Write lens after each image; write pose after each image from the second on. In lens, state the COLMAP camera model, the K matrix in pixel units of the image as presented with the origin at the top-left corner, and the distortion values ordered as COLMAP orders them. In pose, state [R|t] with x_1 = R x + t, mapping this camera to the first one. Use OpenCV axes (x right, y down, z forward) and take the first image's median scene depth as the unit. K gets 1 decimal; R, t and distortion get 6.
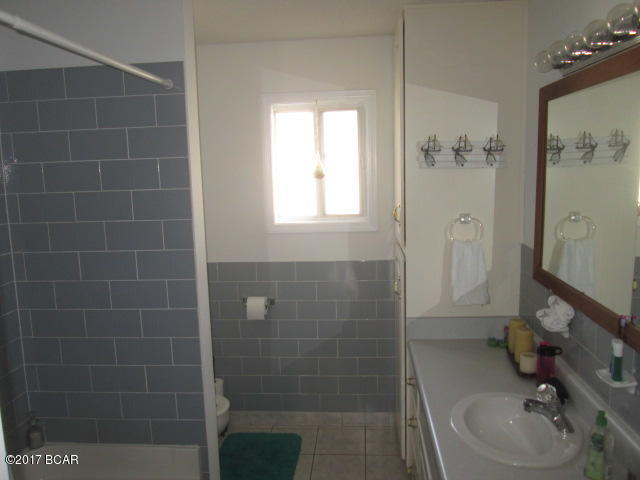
lens RADIAL K [[526.6, 0, 320.0], [0, 526.6, 240.0], [0, 0, 1]] dist [-0.055422, 0.022608]
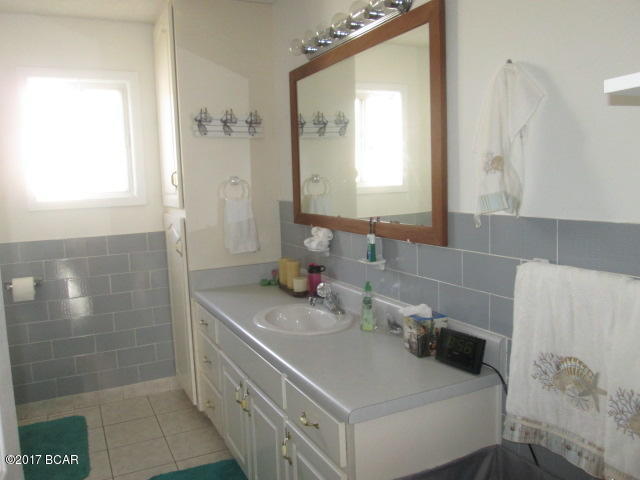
lens RADIAL K [[526.6, 0, 320.0], [0, 526.6, 240.0], [0, 0, 1]] dist [-0.055422, 0.022608]
pose [[0.857660, -0.060817, 0.510607, -0.174421], [0.084842, 0.996109, -0.023864, 0.140913], [-0.507169, 0.063788, 0.859483, -0.107499]]
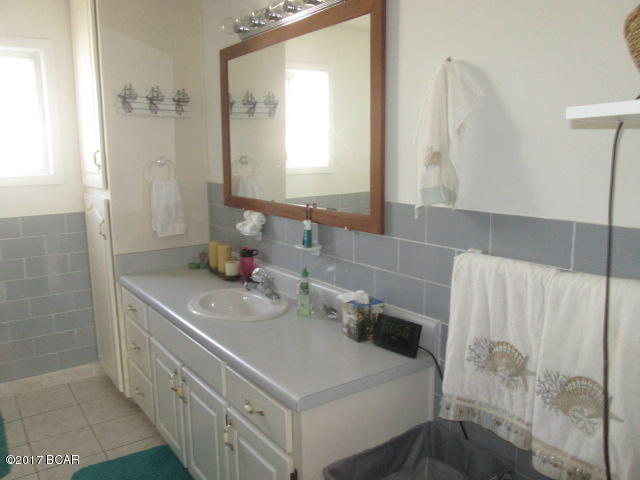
lens RADIAL K [[526.6, 0, 320.0], [0, 526.6, 240.0], [0, 0, 1]] dist [-0.055422, 0.022608]
pose [[0.765024, -0.087969, 0.637966, -0.205392], [0.082270, 0.995860, 0.038665, 0.118242], [-0.638726, 0.022906, 0.769093, -0.093123]]
